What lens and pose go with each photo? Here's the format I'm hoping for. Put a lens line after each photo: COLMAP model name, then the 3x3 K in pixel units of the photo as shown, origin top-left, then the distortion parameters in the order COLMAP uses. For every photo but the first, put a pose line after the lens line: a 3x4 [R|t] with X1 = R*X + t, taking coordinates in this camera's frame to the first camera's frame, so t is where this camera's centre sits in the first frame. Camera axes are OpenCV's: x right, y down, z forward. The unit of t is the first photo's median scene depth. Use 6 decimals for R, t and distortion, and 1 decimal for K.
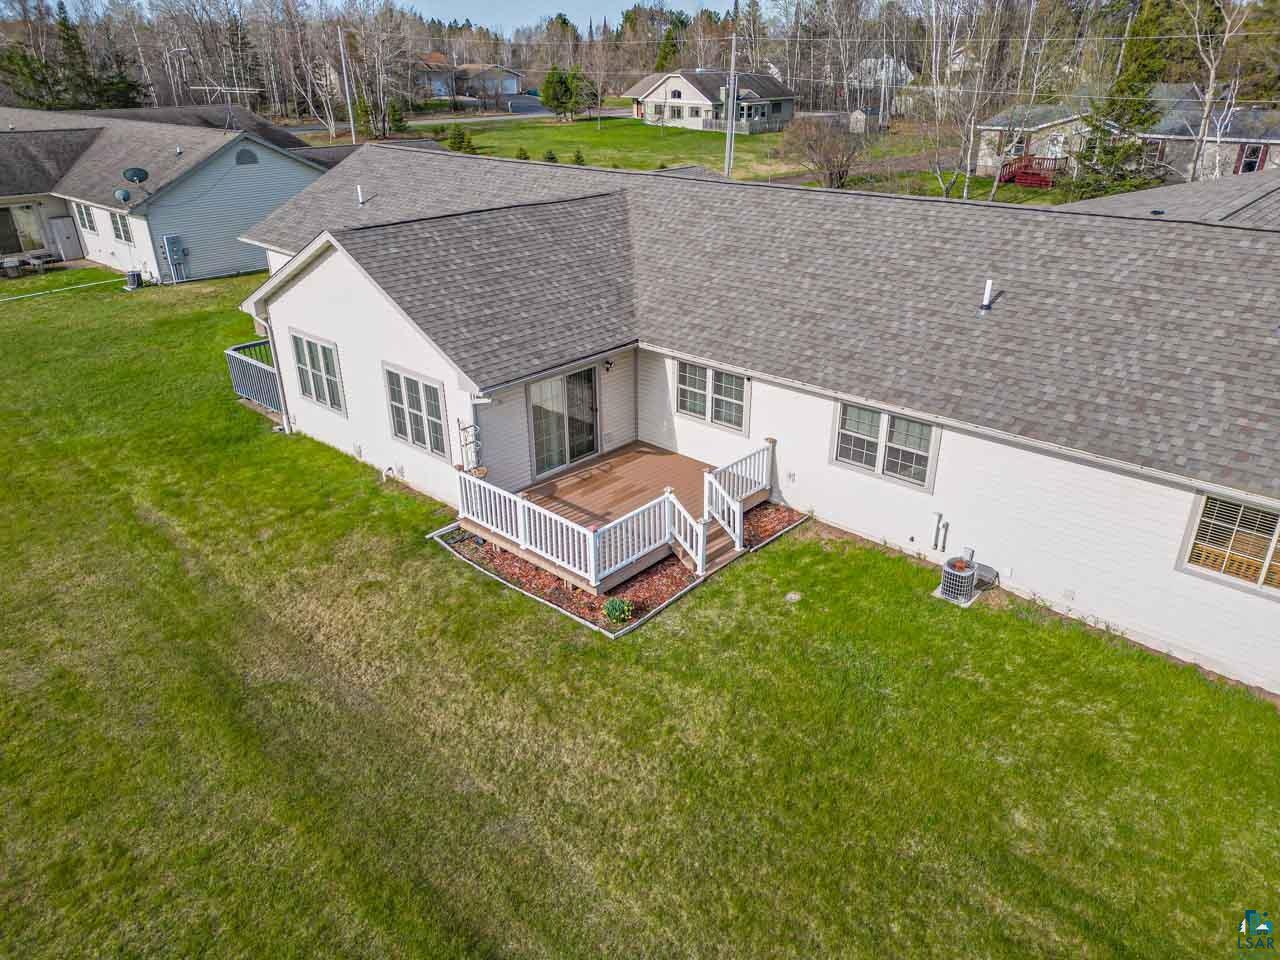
lens RADIAL K [[887.9, 0, 636.8], [0, 887.9, 476.1], [0, 0, 1]] dist [0.101788, -0.108456]
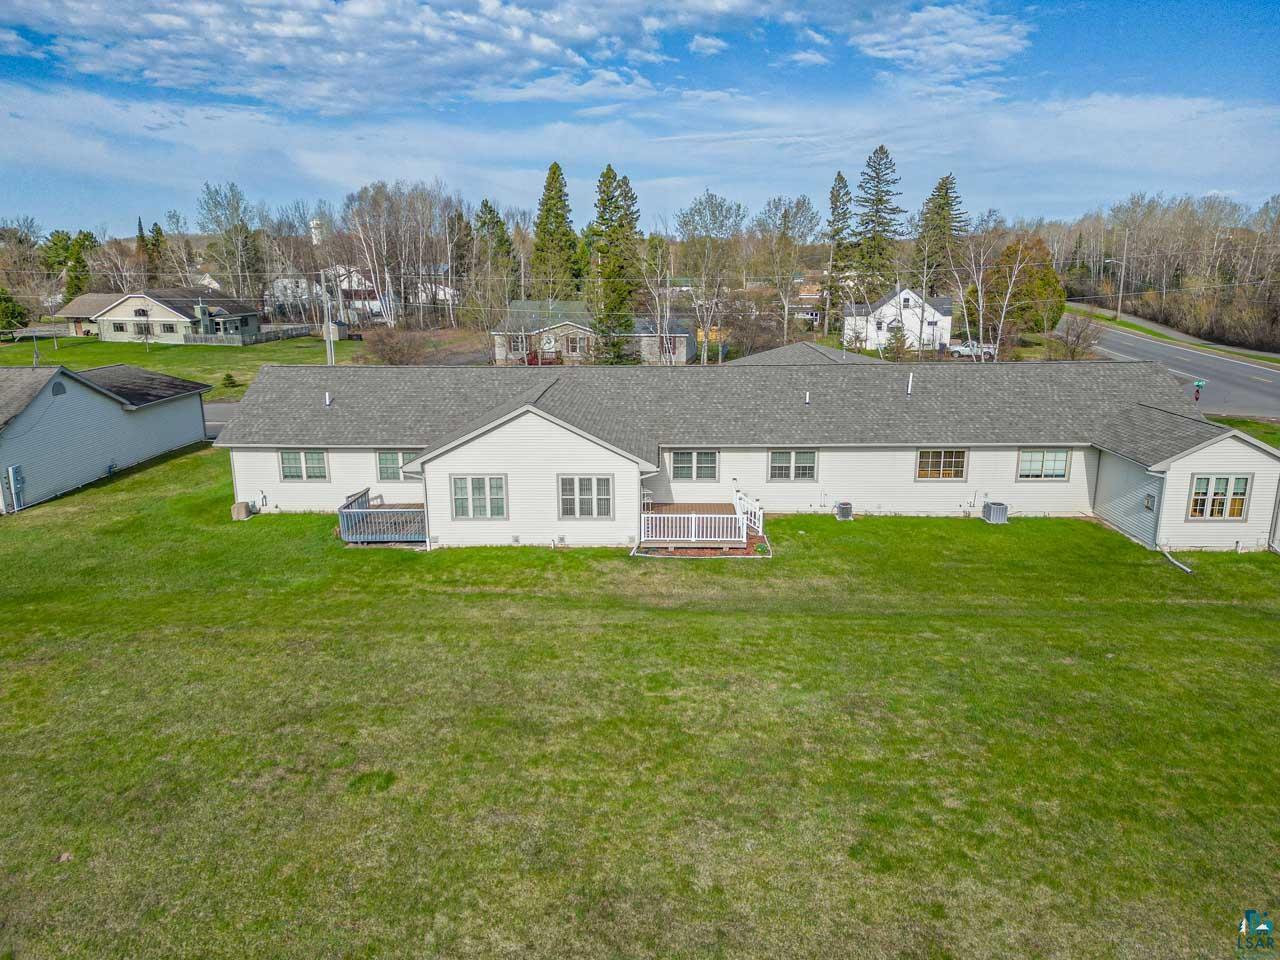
lens RADIAL K [[887.9, 0, 636.8], [0, 887.9, 476.1], [0, 0, 1]] dist [0.101788, -0.108456]
pose [[0.753164, -0.148704, 0.640805, -1.251052], [0.278114, 0.954757, -0.105319, 0.098635], [-0.596151, 0.257539, 0.760445, -0.390550]]
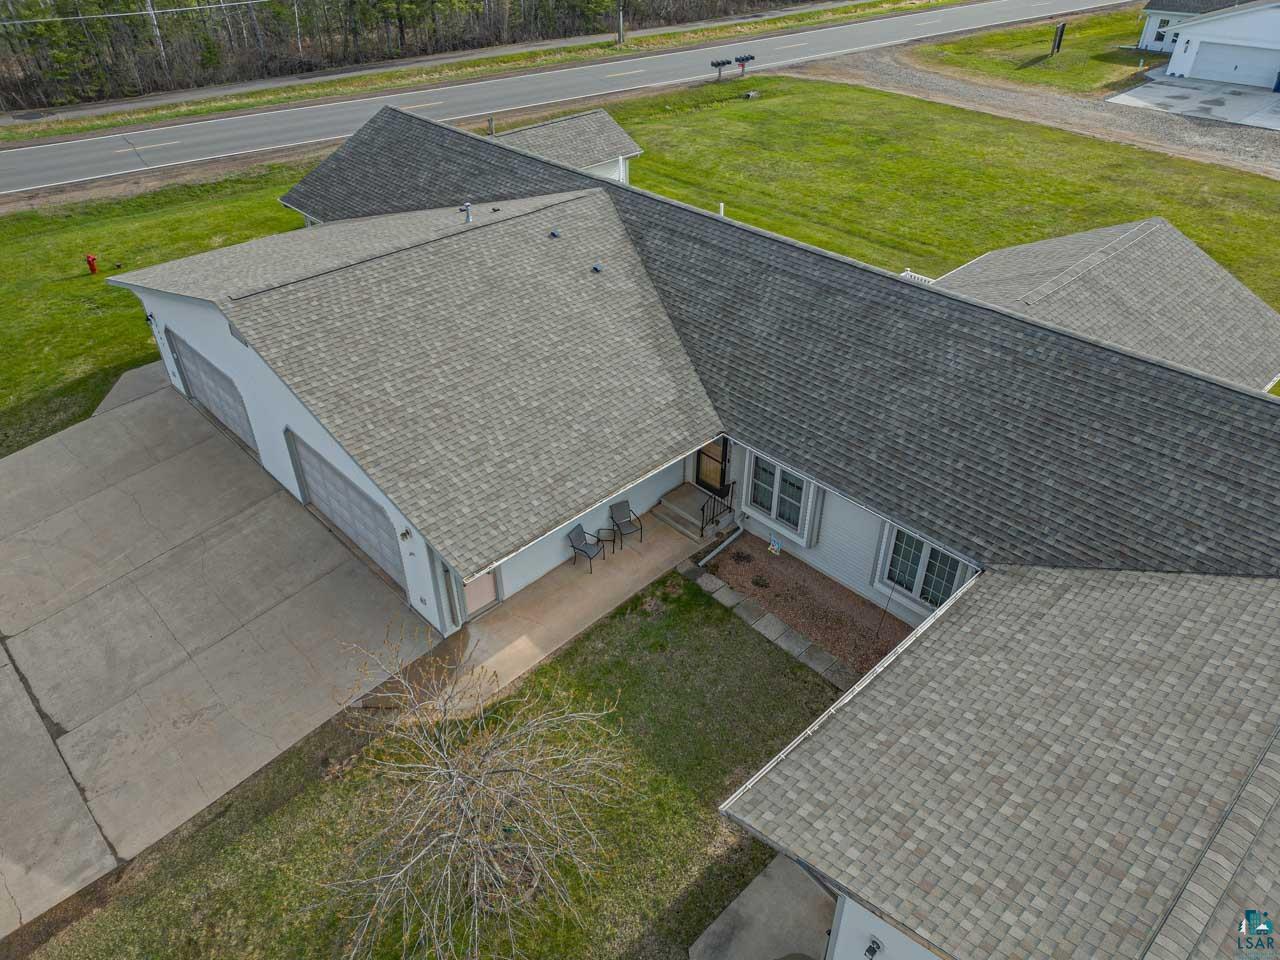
lens RADIAL K [[890.6, 0, 637.2], [0, 890.6, 484.0], [0, 0, 1]] dist [0.044306, -0.024969]
pose [[-0.997925, -0.023378, 0.059985, 0.469251], [0.041114, 0.485575, 0.873227, -1.366178], [-0.049541, 0.873882, -0.483607, 2.143083]]
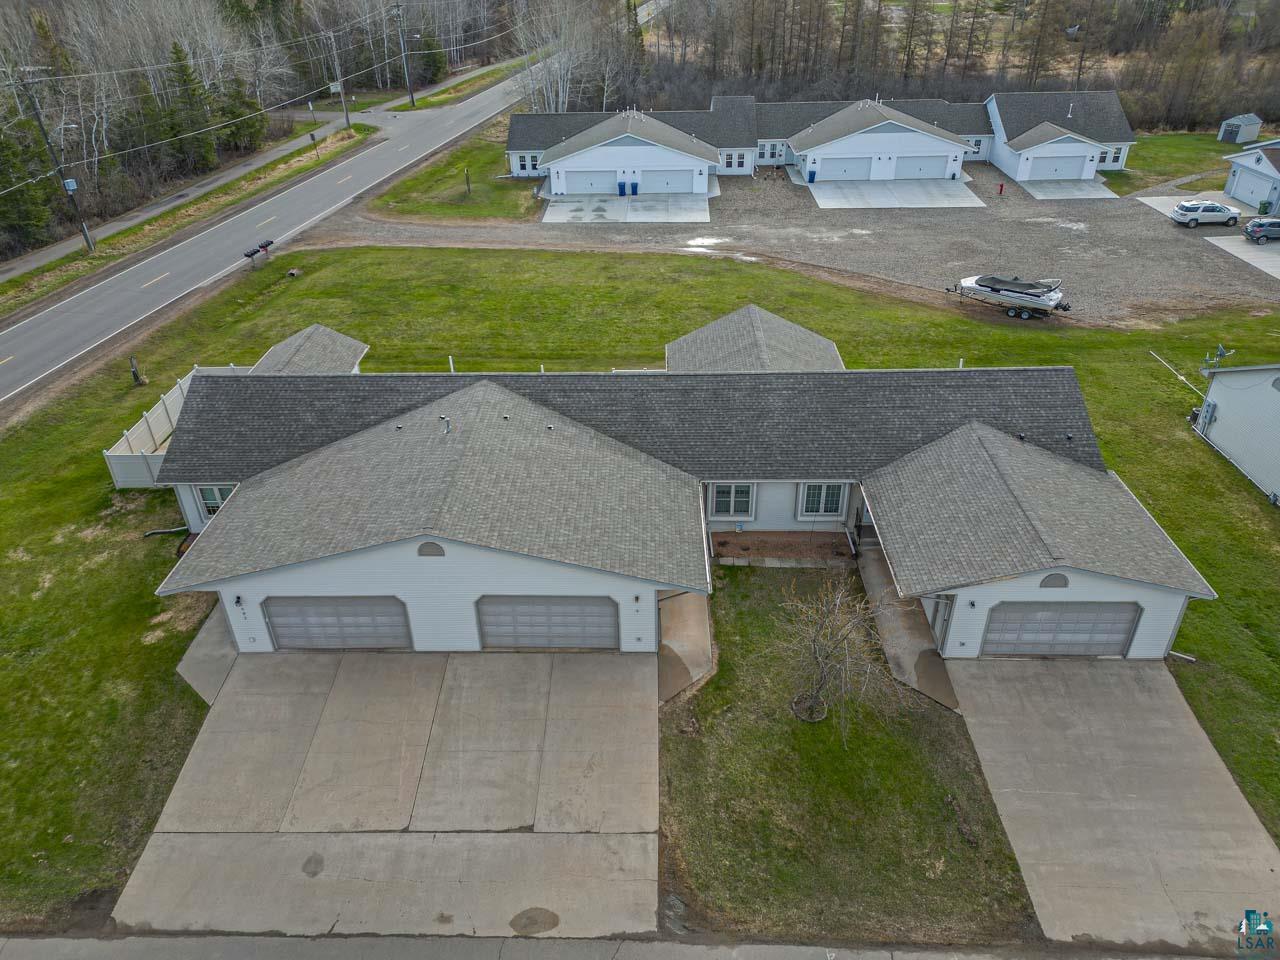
lens RADIAL K [[887.9, 0, 636.8], [0, 887.9, 476.1], [0, 0, 1]] dist [0.101788, -0.108456]
pose [[-0.743246, 0.366310, -0.559823, 1.717256], [-0.261830, 0.610771, 0.747264, -1.909039], [0.615654, 0.701980, -0.358043, 2.161695]]
